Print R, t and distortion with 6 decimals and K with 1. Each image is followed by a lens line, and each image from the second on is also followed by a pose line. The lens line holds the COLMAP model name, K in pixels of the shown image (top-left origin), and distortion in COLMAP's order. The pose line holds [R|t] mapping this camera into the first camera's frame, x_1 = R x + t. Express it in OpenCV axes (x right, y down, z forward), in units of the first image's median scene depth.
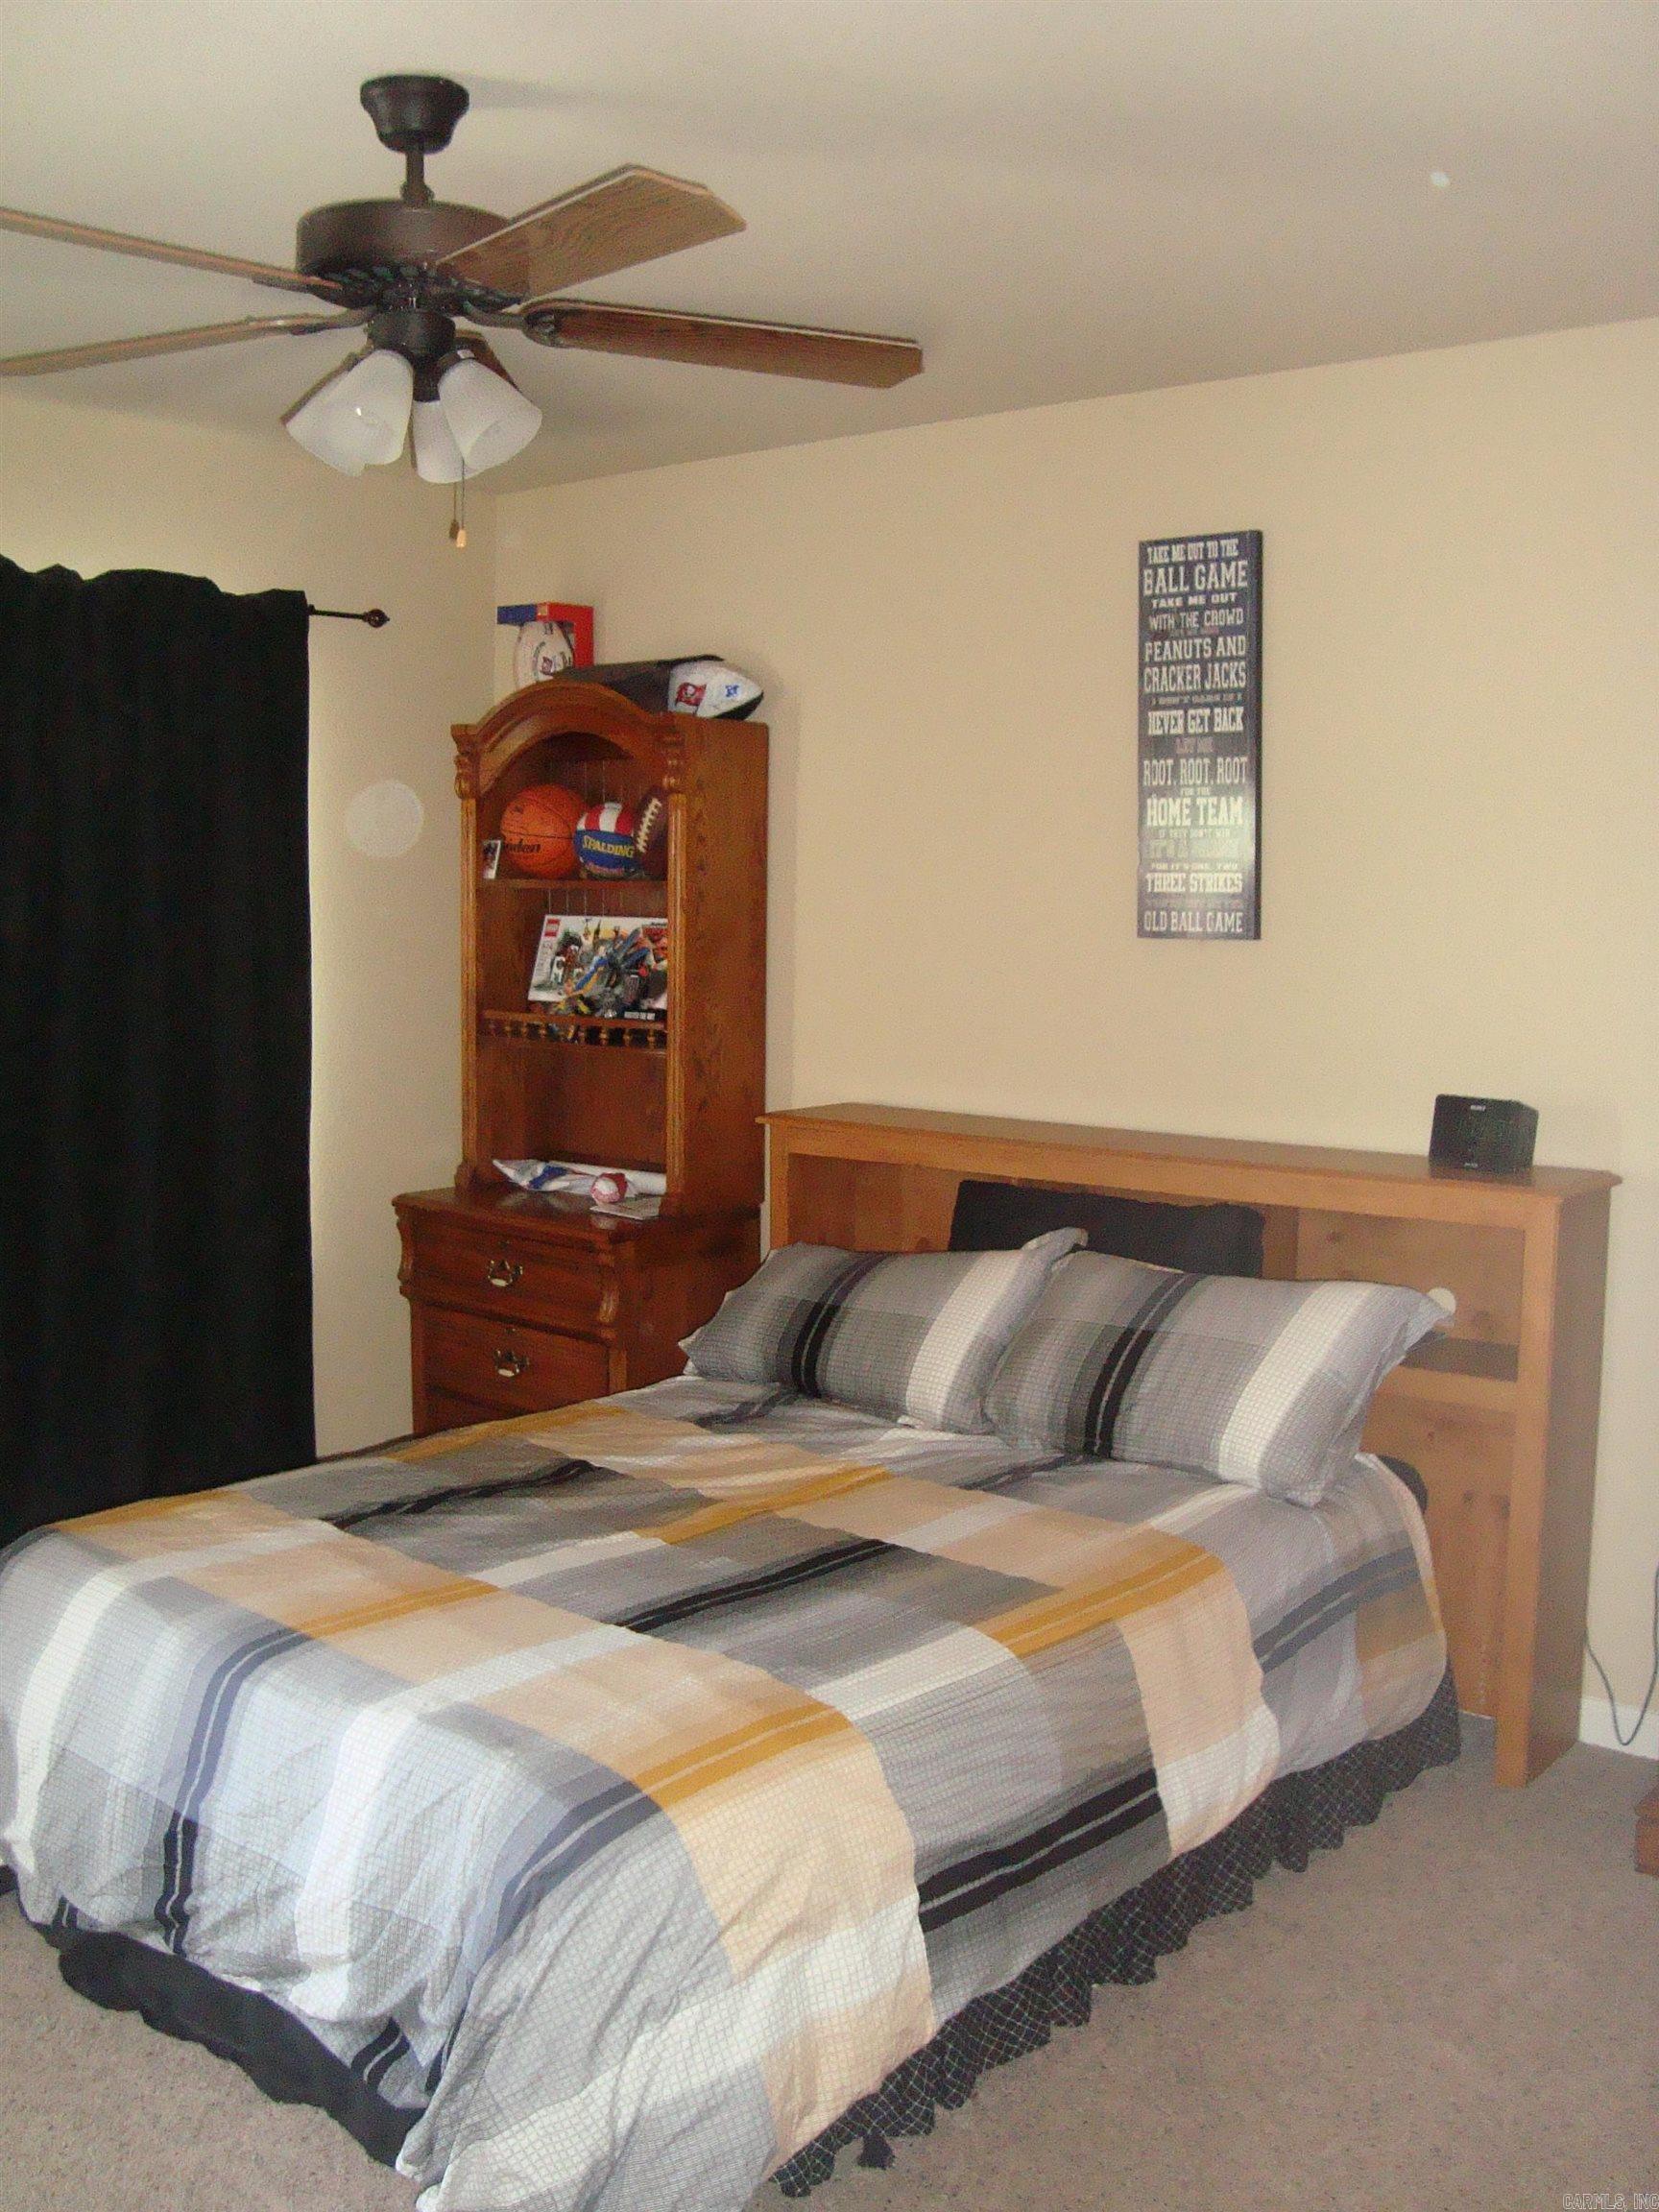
lens RADIAL K [[2129.5, 0, 829.5], [0, 2129.5, 1106.0], [0, 0, 1]] dist [0.004751, 0.003104]
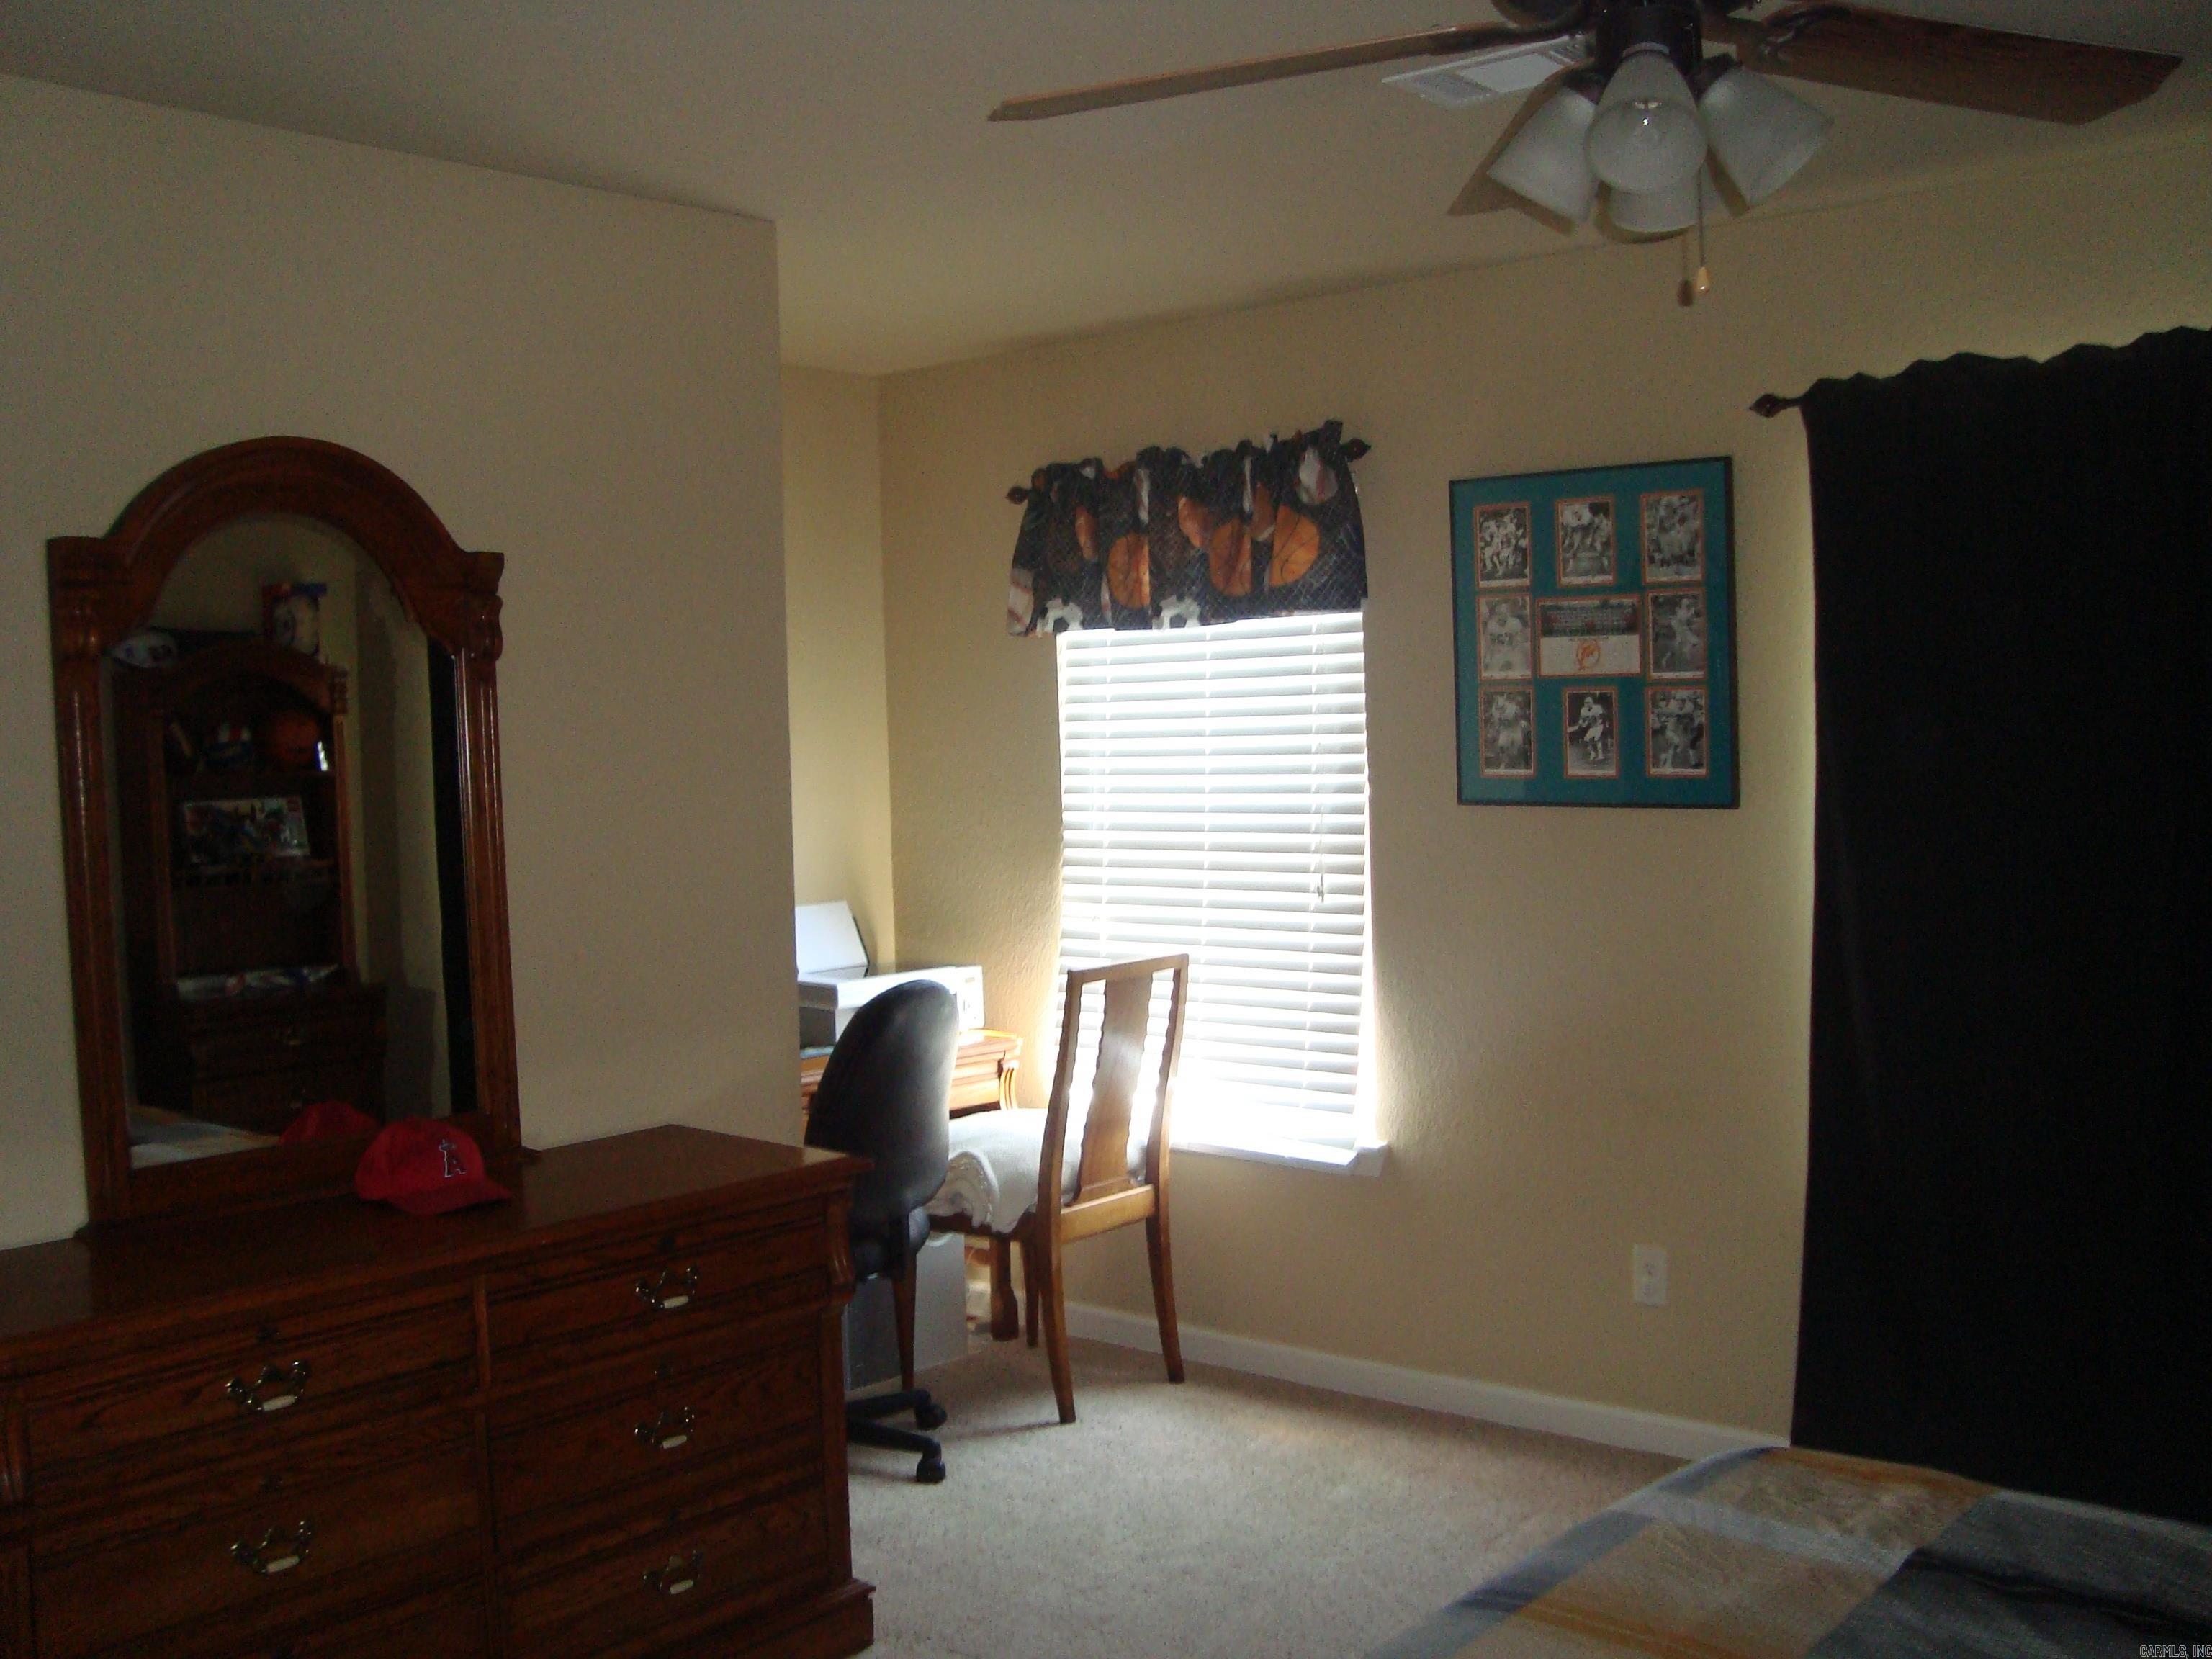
lens RADIAL K [[2129.5, 0, 1106.0], [0, 2129.5, 829.5], [0, 0, 1]] dist [0.004751, 0.003104]
pose [[0.013308, 0.015074, -0.999798, 0.696644], [-0.062631, 0.997936, 0.014212, -0.076686], [0.997948, 0.062429, 0.014224, 0.917791]]
